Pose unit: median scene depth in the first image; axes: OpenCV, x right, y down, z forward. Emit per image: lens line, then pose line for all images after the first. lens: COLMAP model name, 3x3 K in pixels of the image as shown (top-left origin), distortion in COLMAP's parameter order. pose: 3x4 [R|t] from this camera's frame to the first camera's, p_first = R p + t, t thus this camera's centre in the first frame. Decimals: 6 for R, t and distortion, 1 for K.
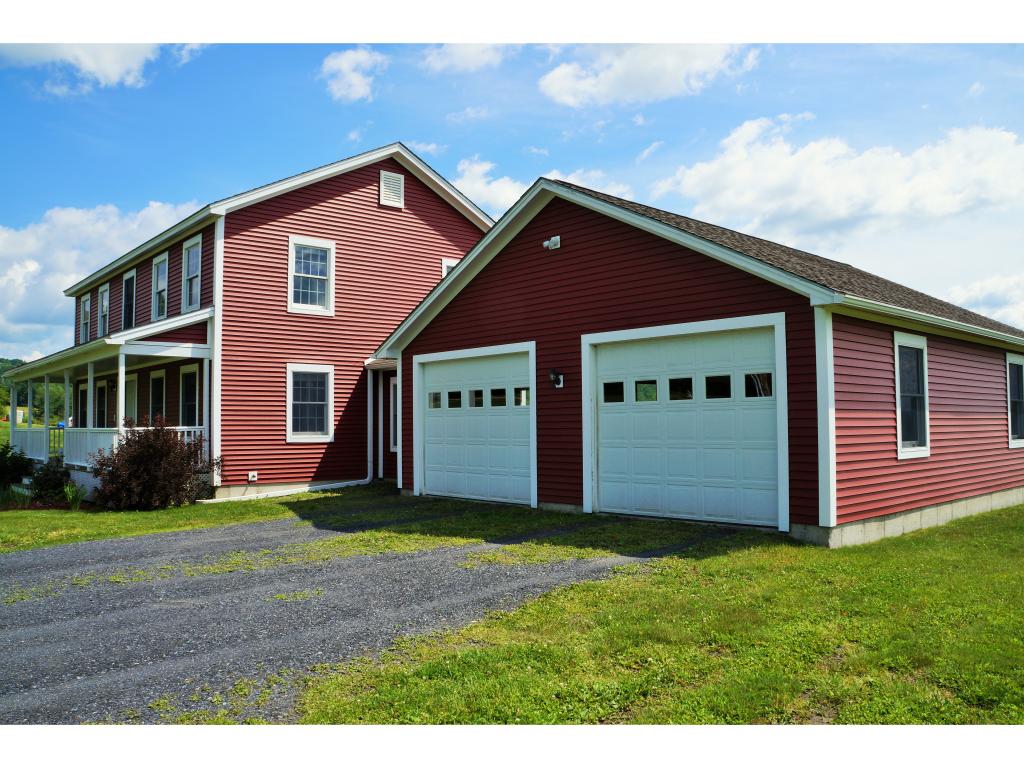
lens RADIAL K [[820.1, 0, 516.1], [0, 820.1, 389.9], [0, 0, 1]] dist [-0.144875, 0.056015]
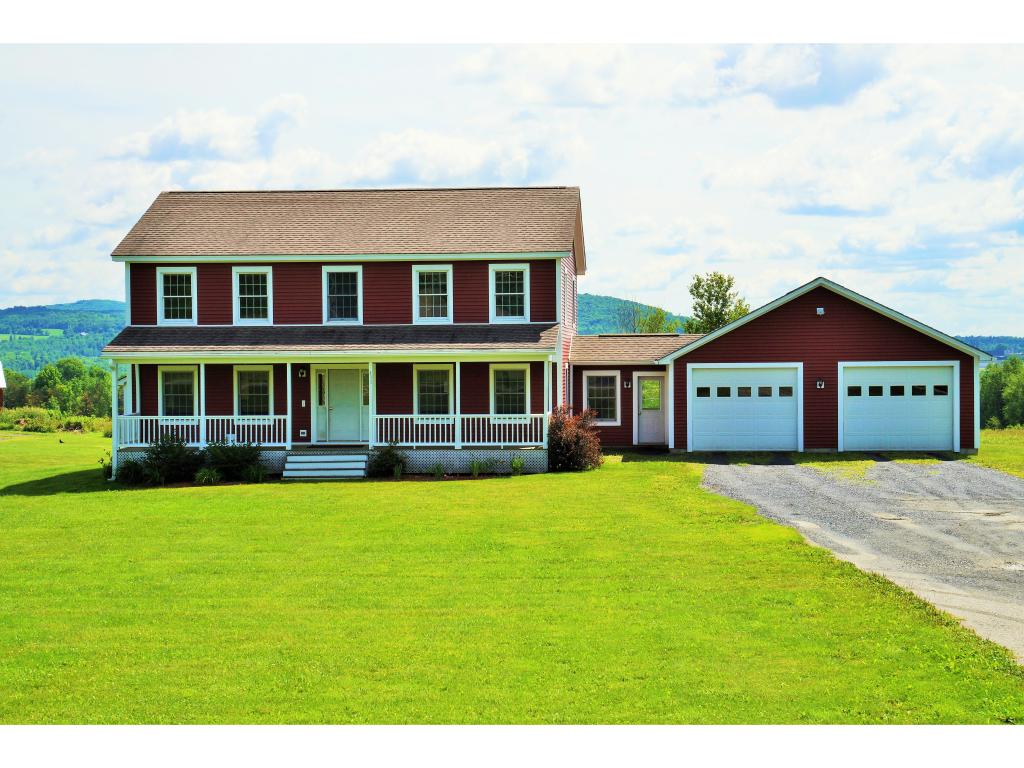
lens RADIAL K [[1534.4, 0, 525.0], [0, 1534.4, 408.3], [0, 0, 1]] dist [0.197591, 0.000000]
pose [[0.731546, -0.018036, 0.681554, -2.907654], [-0.027743, 0.998035, 0.056189, -0.138817], [-0.681227, -0.060013, 0.729608, -1.161458]]
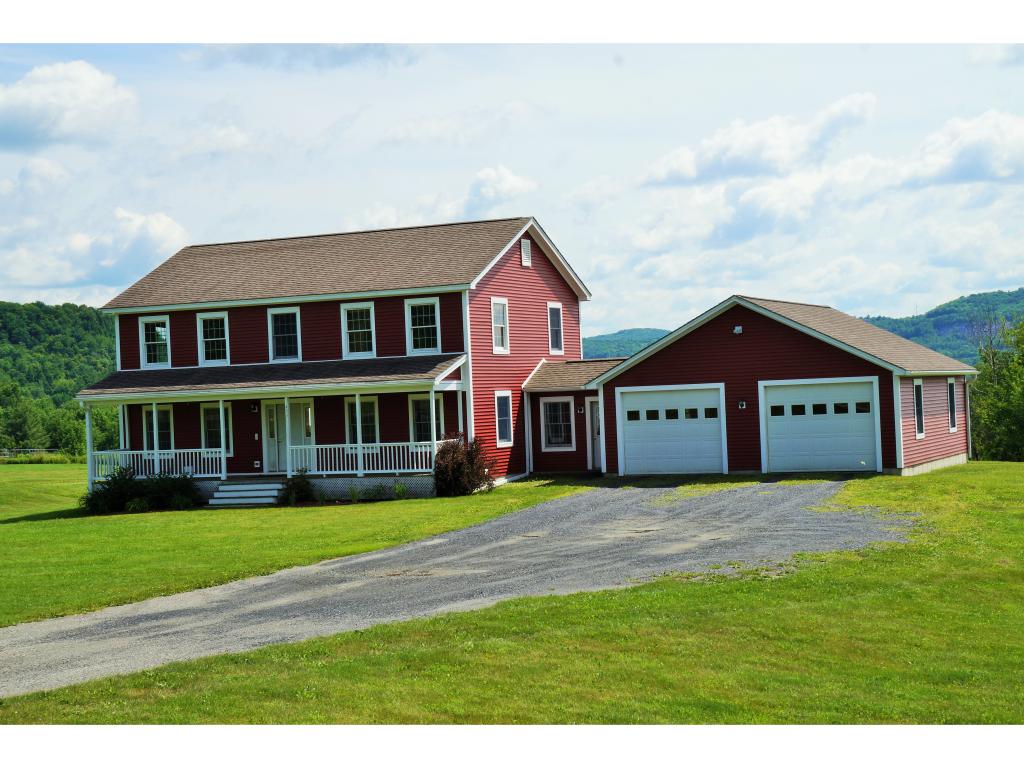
lens RADIAL K [[1660.1, 0, 537.0], [0, 1660.1, 403.7], [0, 0, 1]] dist [0.281126, 0.000000]
pose [[0.914730, -0.029631, 0.402978, -1.907133], [0.015371, 0.999137, 0.038575, -0.167269], [-0.403773, -0.029092, 0.914396, -2.286118]]
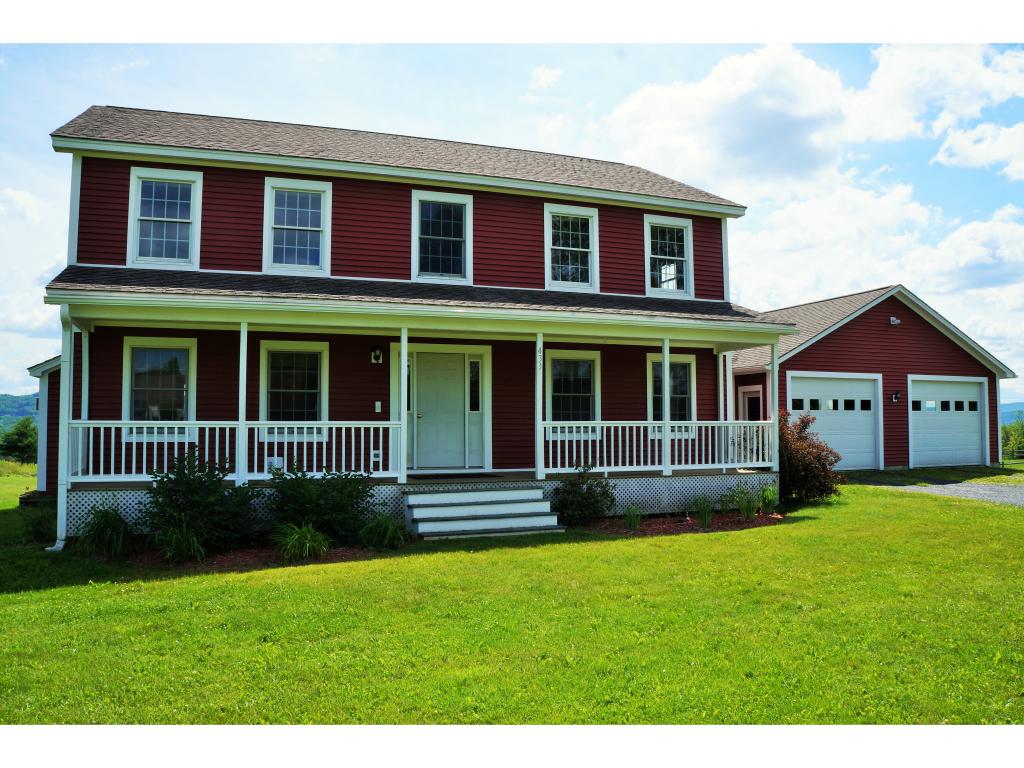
lens RADIAL K [[820.1, 0, 522.7], [0, 820.1, 391.5], [0, 0, 1]] dist [-0.144875, 0.056015]
pose [[0.345309, 0.050723, 0.937117, -1.877849], [-0.039856, 0.998430, -0.039356, 0.076880], [-0.937642, -0.023760, 0.346788, 1.162637]]
